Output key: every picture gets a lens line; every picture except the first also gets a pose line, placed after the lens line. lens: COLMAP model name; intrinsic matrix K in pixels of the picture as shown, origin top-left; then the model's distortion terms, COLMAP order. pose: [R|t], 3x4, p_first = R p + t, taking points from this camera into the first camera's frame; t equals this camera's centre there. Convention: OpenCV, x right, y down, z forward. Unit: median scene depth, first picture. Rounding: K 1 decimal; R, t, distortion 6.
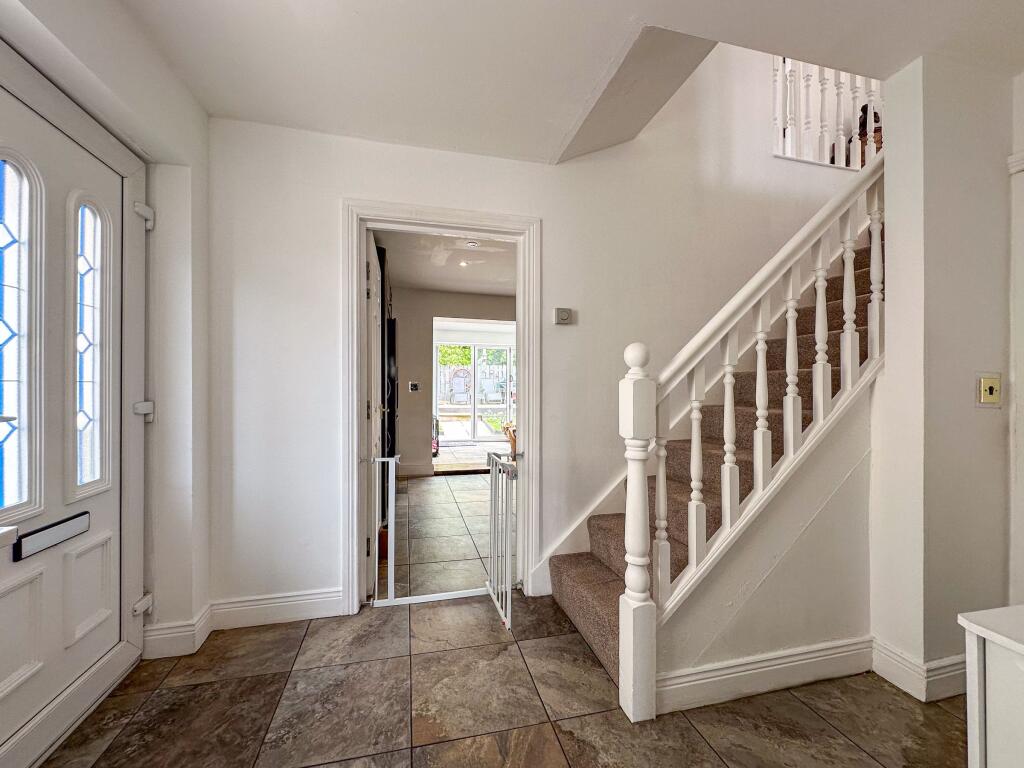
lens RADIAL K [[413.1, 0, 512.0], [0, 413.1, 384.0], [0, 0, 1]] dist [0.000323, -0.000090]
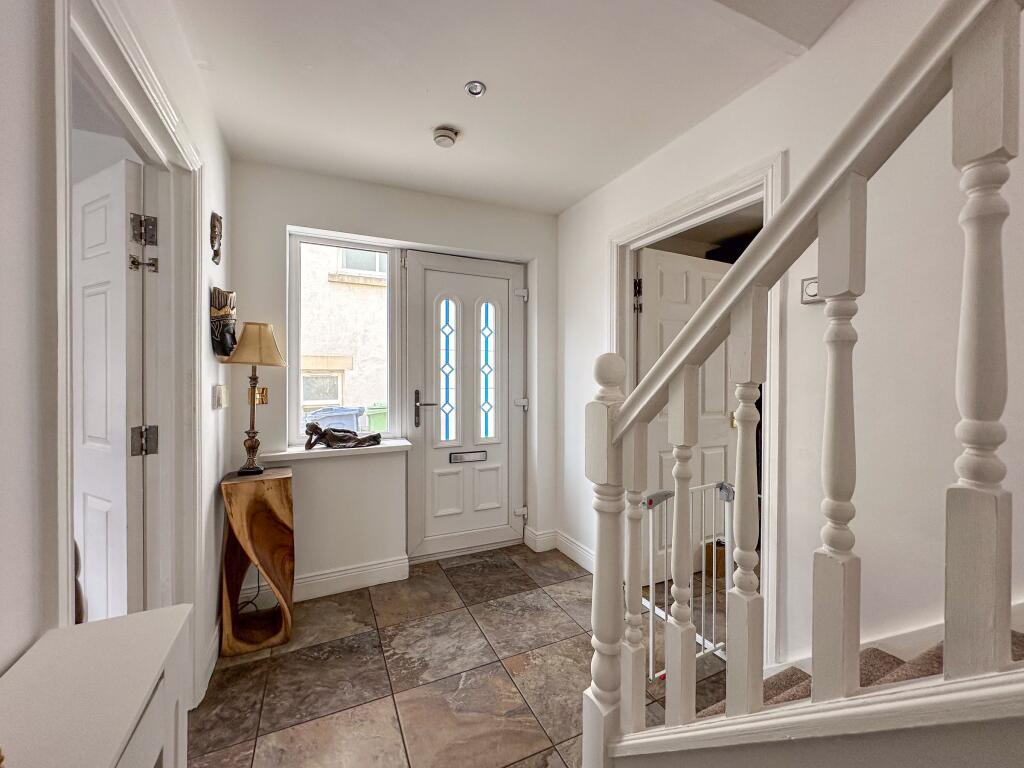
lens RADIAL K [[410.0, 0, 503.0], [0, 410.0, 380.1], [0, 0, 1]] dist [-0.001195, -0.000154]
pose [[0.195757, 0.002314, -0.980650, 0.910324], [0.001744, 0.999995, 0.002707, -0.047238], [0.980651, -0.002241, 0.195752, 0.618732]]
